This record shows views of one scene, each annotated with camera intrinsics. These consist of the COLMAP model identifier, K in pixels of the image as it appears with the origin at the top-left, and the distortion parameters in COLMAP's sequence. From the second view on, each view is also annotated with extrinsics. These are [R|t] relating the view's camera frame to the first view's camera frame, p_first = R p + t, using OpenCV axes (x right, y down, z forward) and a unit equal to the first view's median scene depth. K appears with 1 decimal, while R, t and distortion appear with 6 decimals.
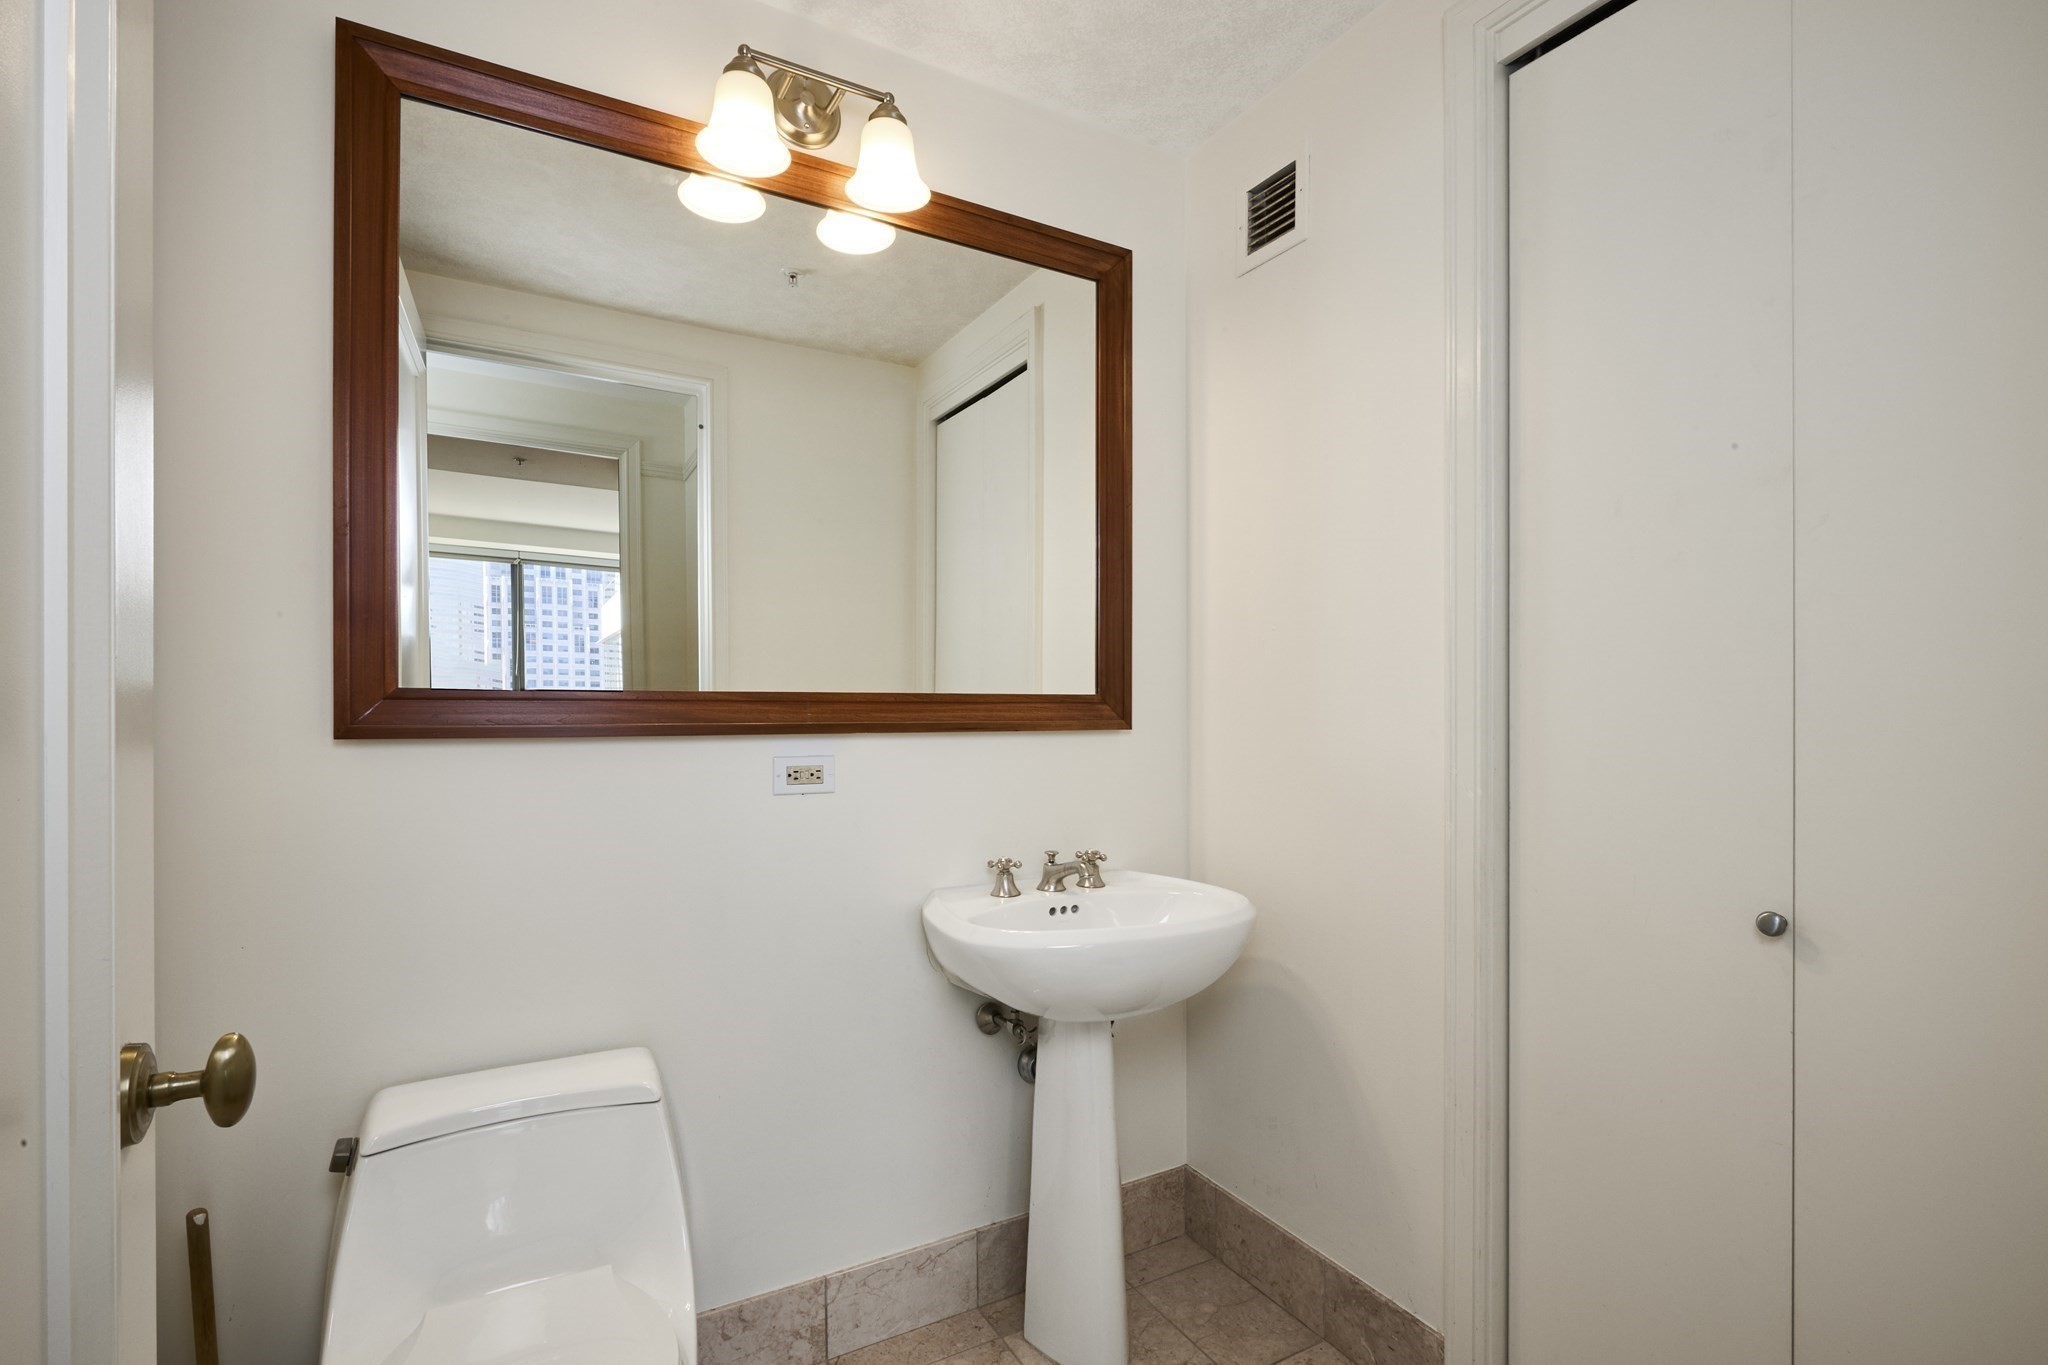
lens RADIAL K [[975.0, 0, 991.3], [0, 975.0, 695.0], [0, 0, 1]] dist [-0.000778, -0.000117]
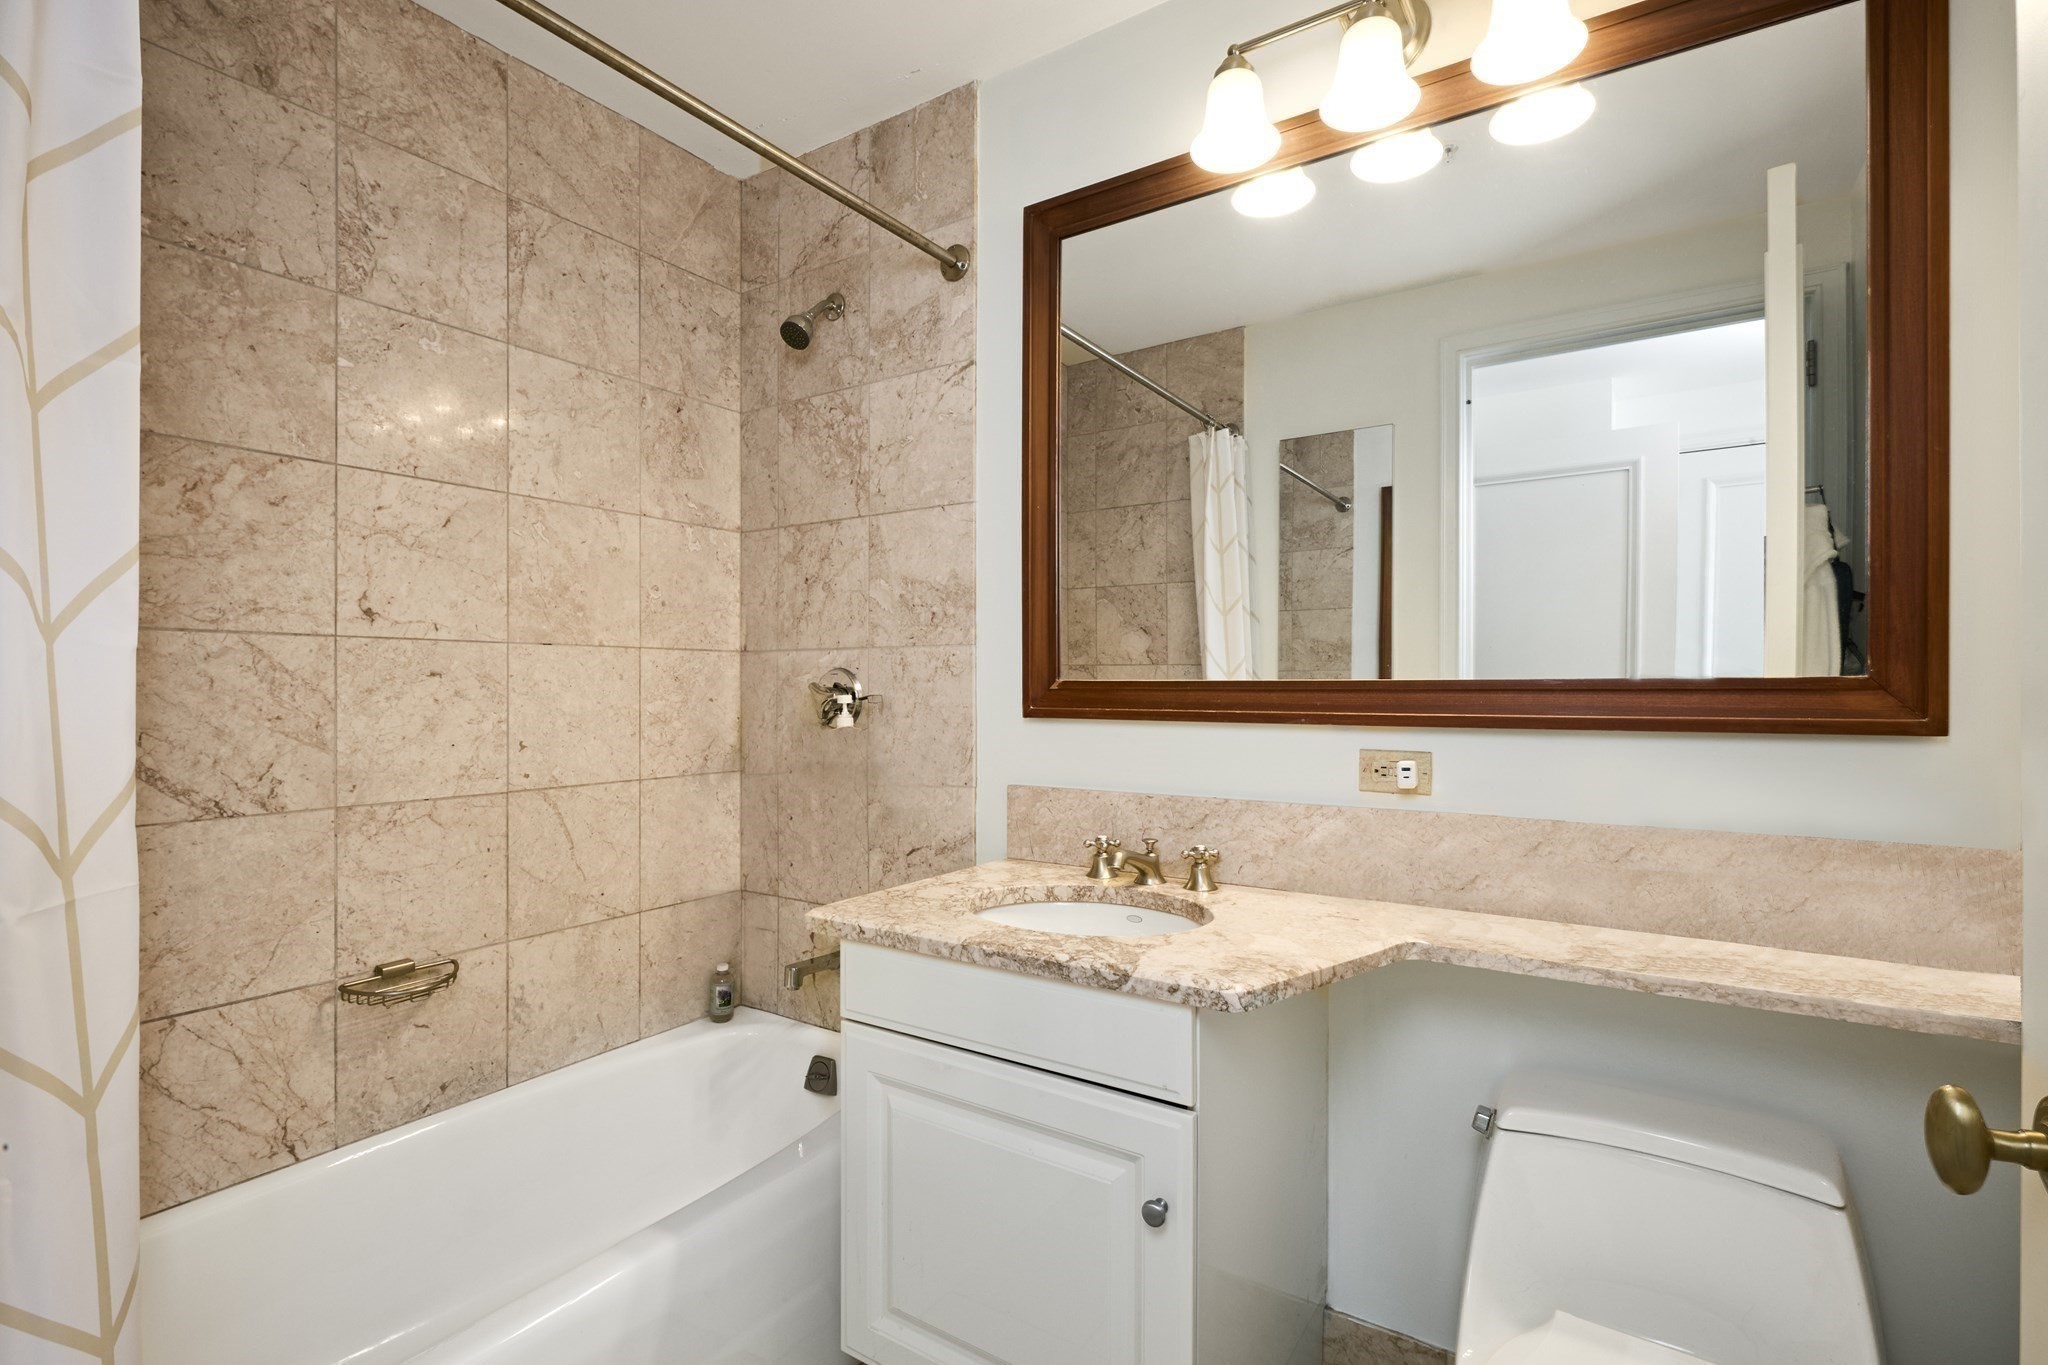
lens RADIAL K [[975.0, 0, 991.3], [0, 975.0, 695.0], [0, 0, 1]] dist [-0.000778, -0.000117]
pose [[0.433370, -0.001357, -0.901215, 0.425648], [0.001247, 0.999999, -0.000907, 0.010722], [0.901215, -0.000731, 0.433371, 0.255646]]
